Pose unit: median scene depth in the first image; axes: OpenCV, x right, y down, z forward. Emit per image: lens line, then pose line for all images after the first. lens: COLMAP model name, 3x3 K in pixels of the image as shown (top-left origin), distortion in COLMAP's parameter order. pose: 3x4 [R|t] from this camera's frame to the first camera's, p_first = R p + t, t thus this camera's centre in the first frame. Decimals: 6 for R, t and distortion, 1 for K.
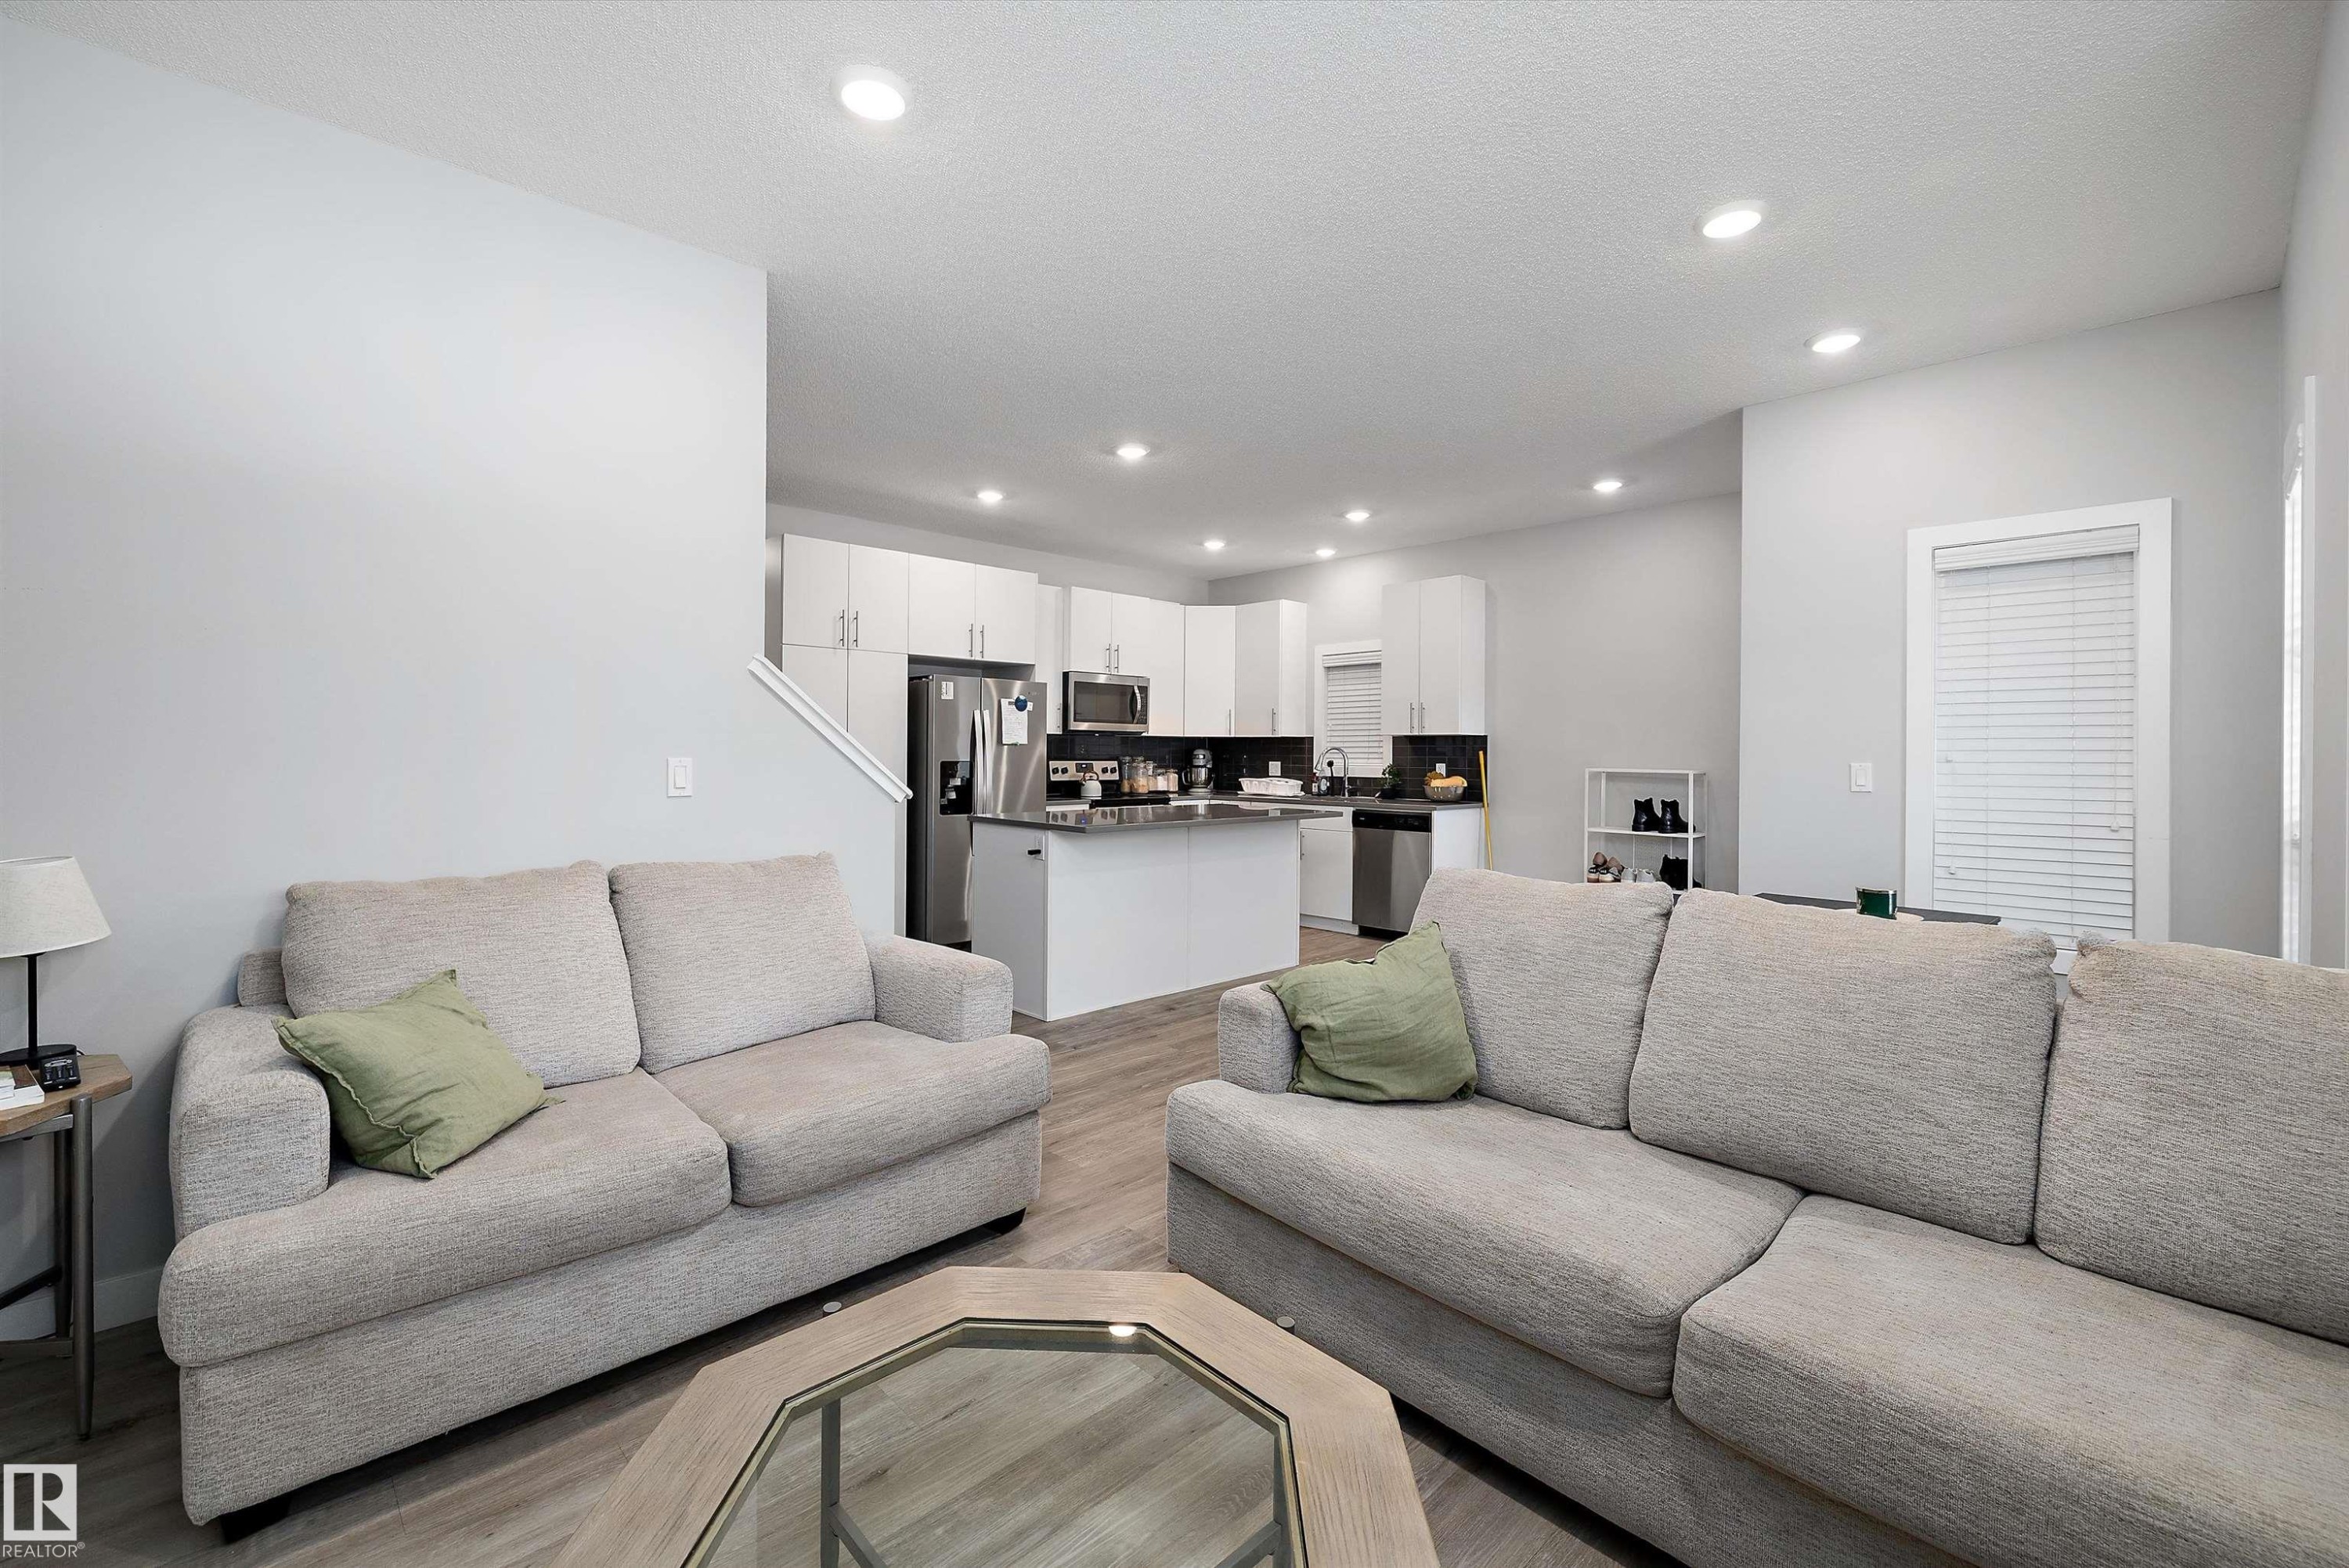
lens RADIAL K [[985.5, 0, 1169.3], [0, 985.5, 764.1], [0, 0, 1]] dist [-0.001389, 0.000414]
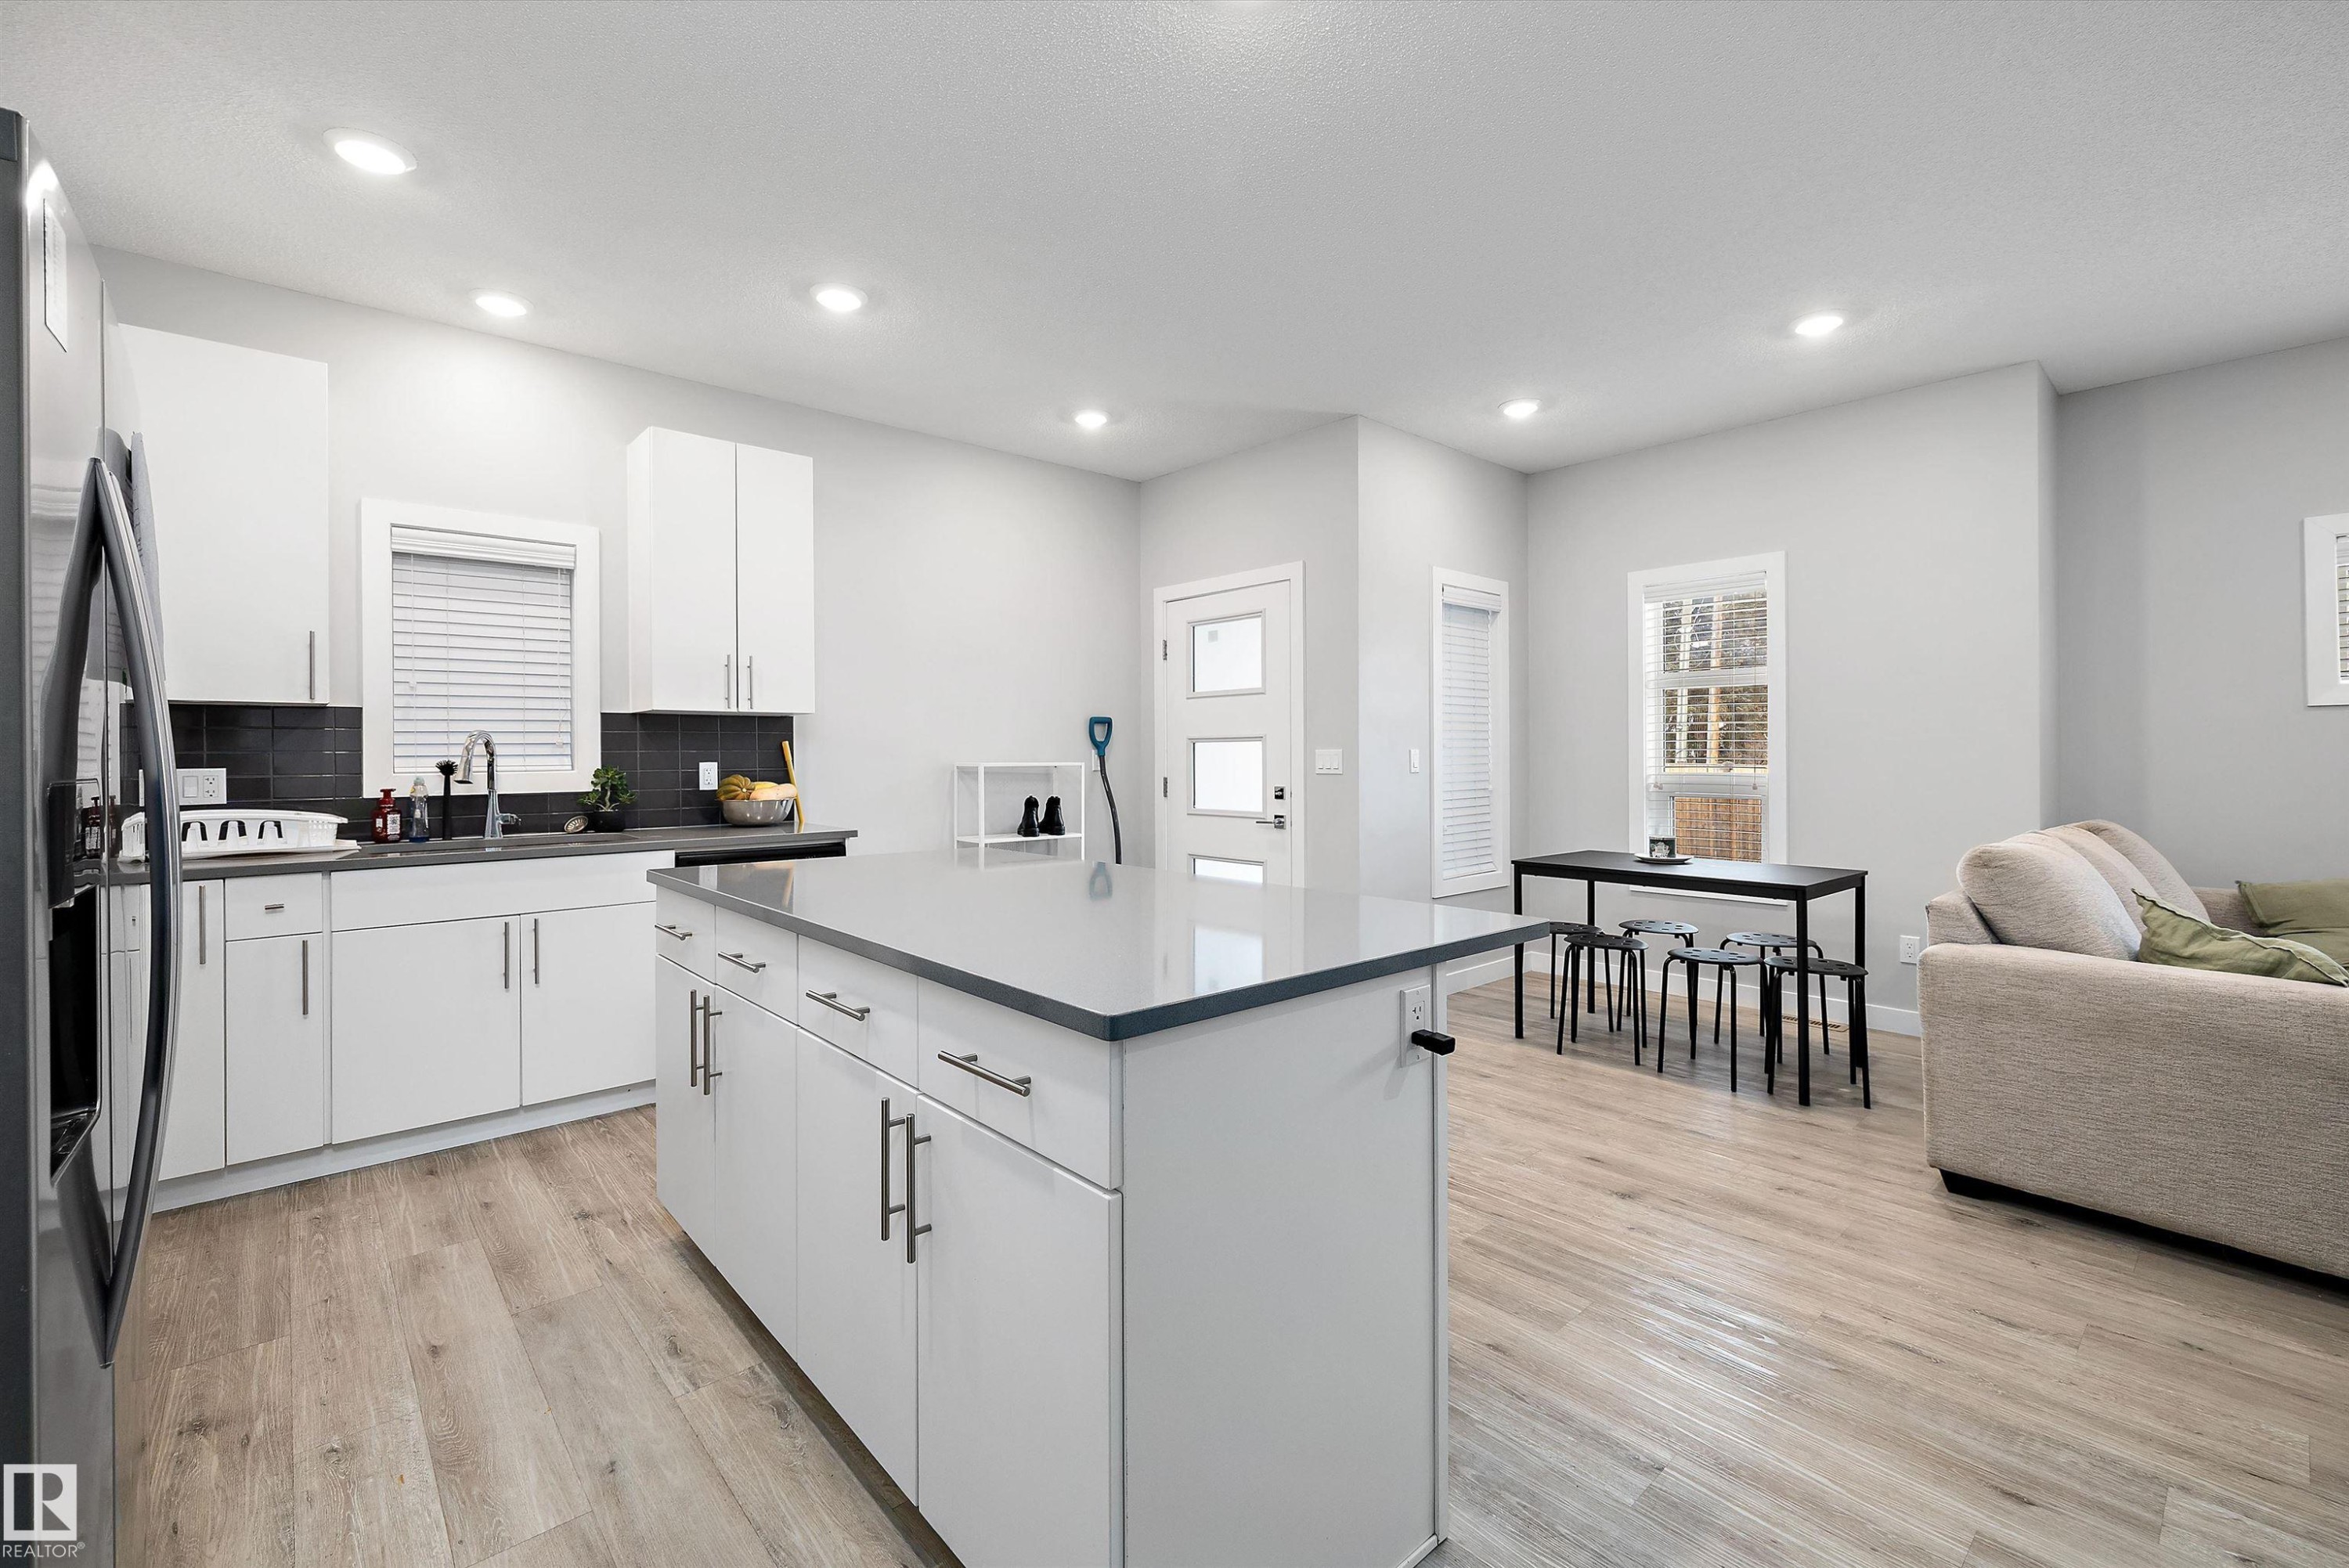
lens RADIAL K [[985.5, 0, 1162.4], [0, 985.5, 765.4], [0, 0, 1]] dist [-0.001389, 0.000414]
pose [[0.047309, -0.017308, 0.998730, -0.285877], [0.017931, 0.999703, 0.016475, -0.003773], [-0.998719, 0.017129, 0.047605, 0.673258]]
